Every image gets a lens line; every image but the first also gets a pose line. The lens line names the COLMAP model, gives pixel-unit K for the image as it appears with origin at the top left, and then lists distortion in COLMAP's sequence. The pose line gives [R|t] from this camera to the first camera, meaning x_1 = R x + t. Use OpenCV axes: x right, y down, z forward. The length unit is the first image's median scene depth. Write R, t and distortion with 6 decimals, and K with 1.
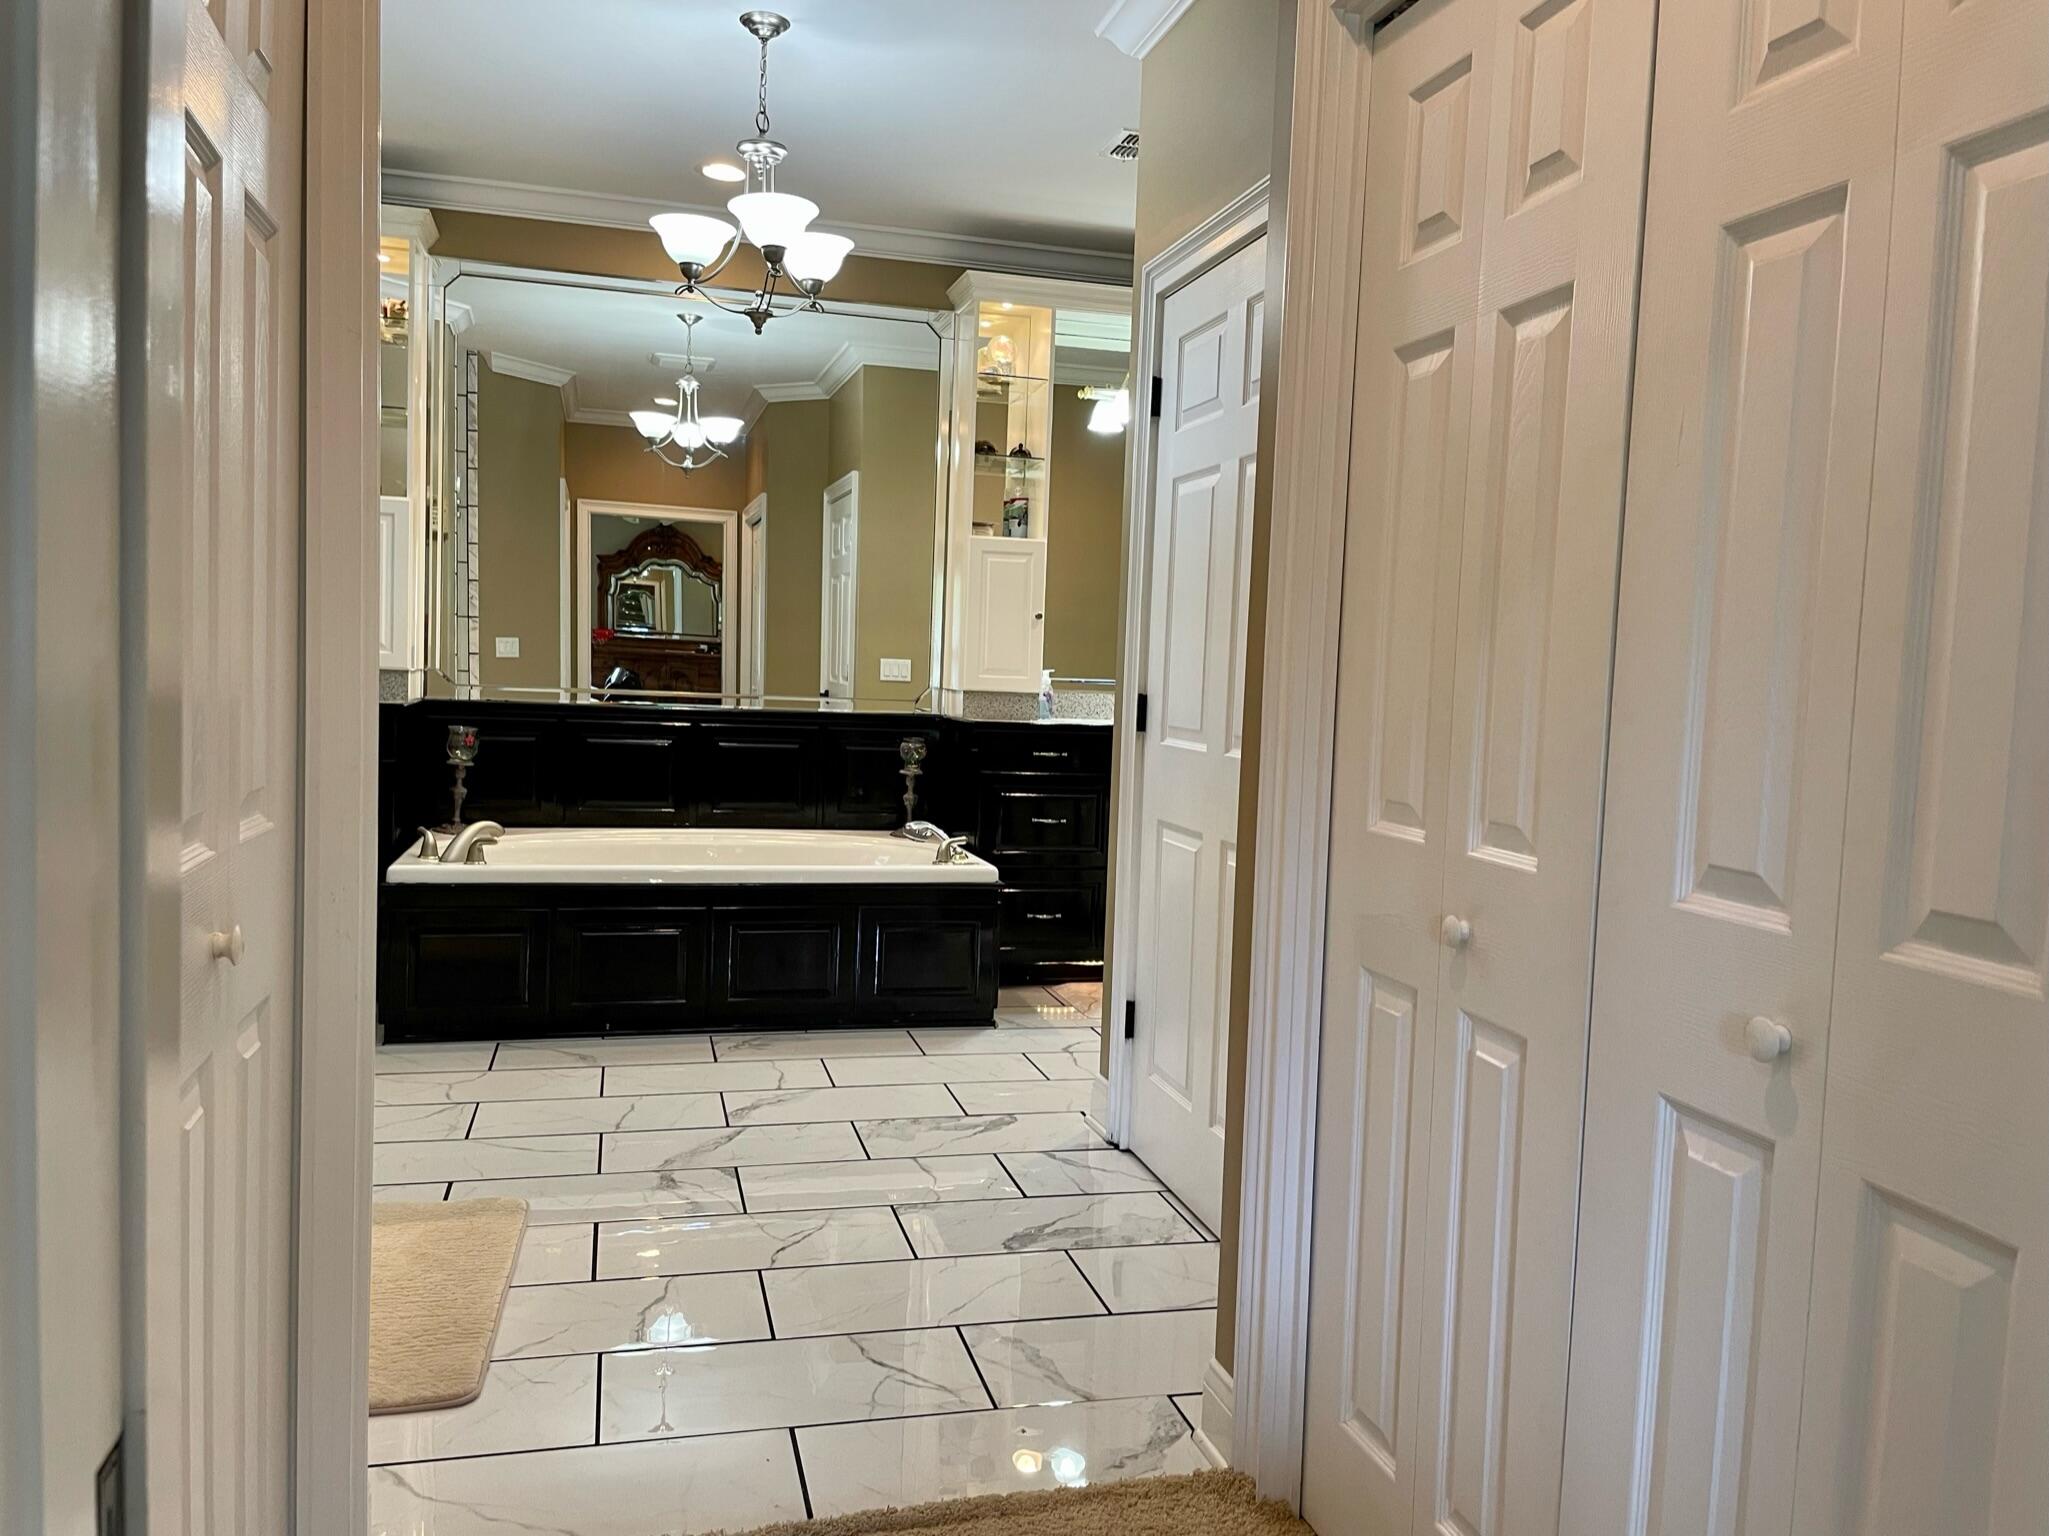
lens RADIAL K [[1584.3, 0, 1027.6], [0, 1584.3, 757.9], [0, 0, 1]] dist [0.076934, -0.079054]
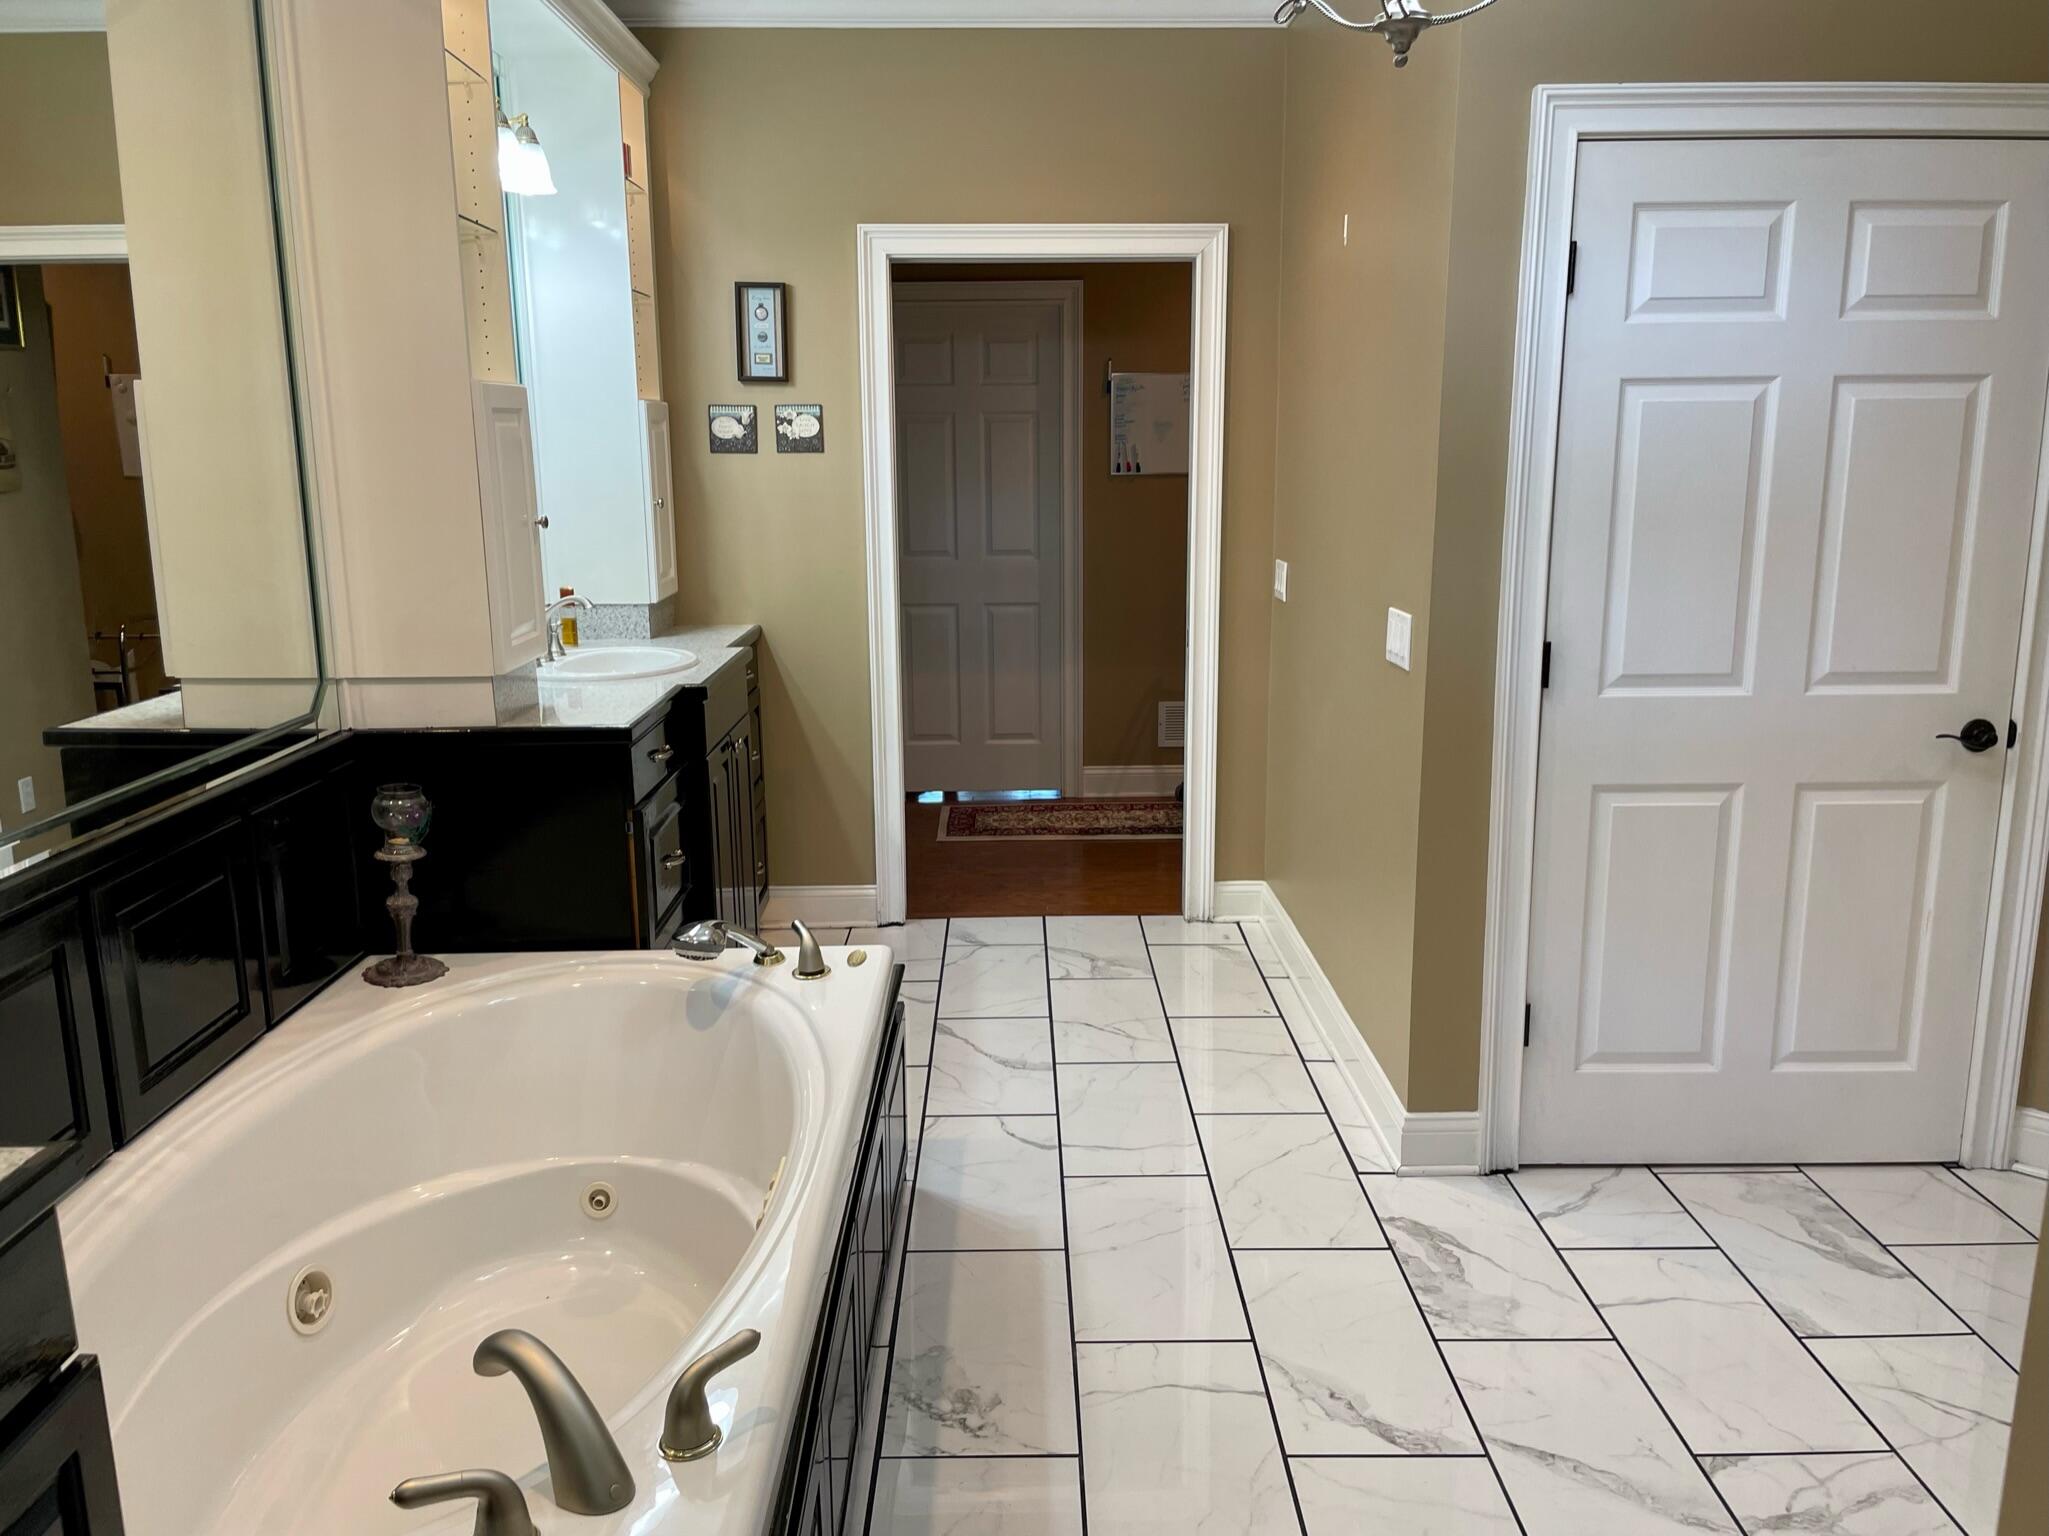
lens RADIAL K [[1584.3, 0, 1034.8], [0, 1584.3, 771.6], [0, 0, 1]] dist [0.076934, -0.079054]
pose [[0.219588, -0.234819, 0.946911, -0.604623], [0.068761, 0.971913, 0.225073, -0.138524], [-0.973166, 0.015688, 0.229567, 0.832780]]
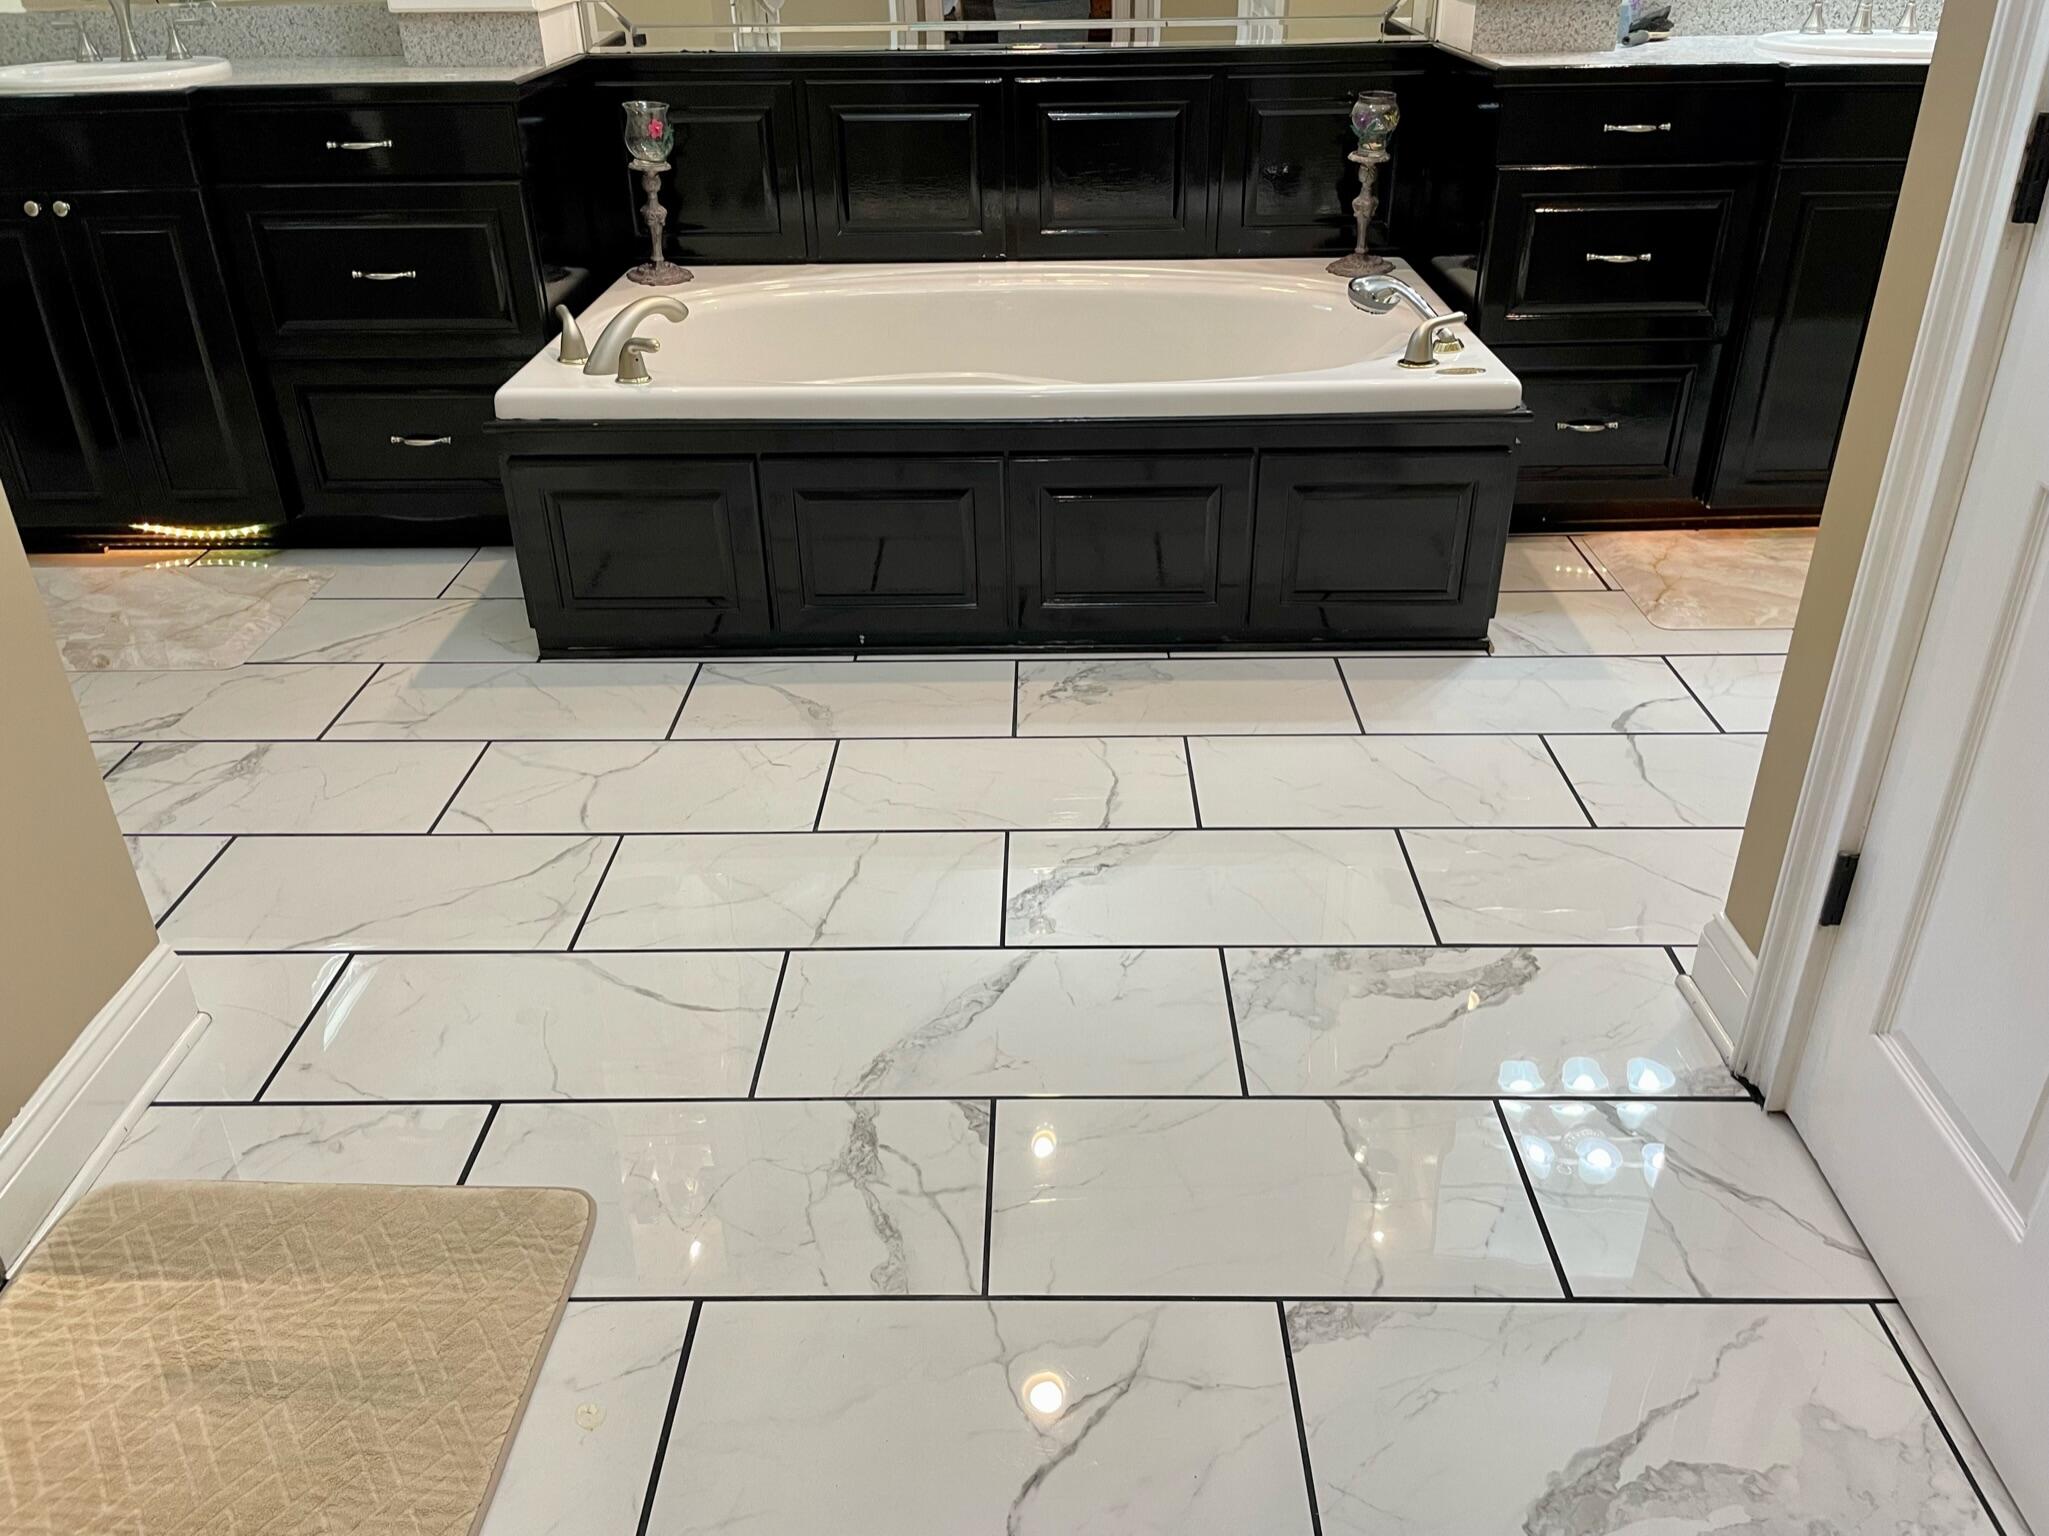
lens RADIAL K [[1584.3, 0, 1025.8], [0, 1584.3, 756.3], [0, 0, 1]] dist [0.076934, -0.079054]
pose [[0.963707, 0.076061, -0.255899, -0.033518], [0.041028, 0.904968, 0.423496, -0.055290], [0.263792, -0.418625, 0.869003, 0.441785]]
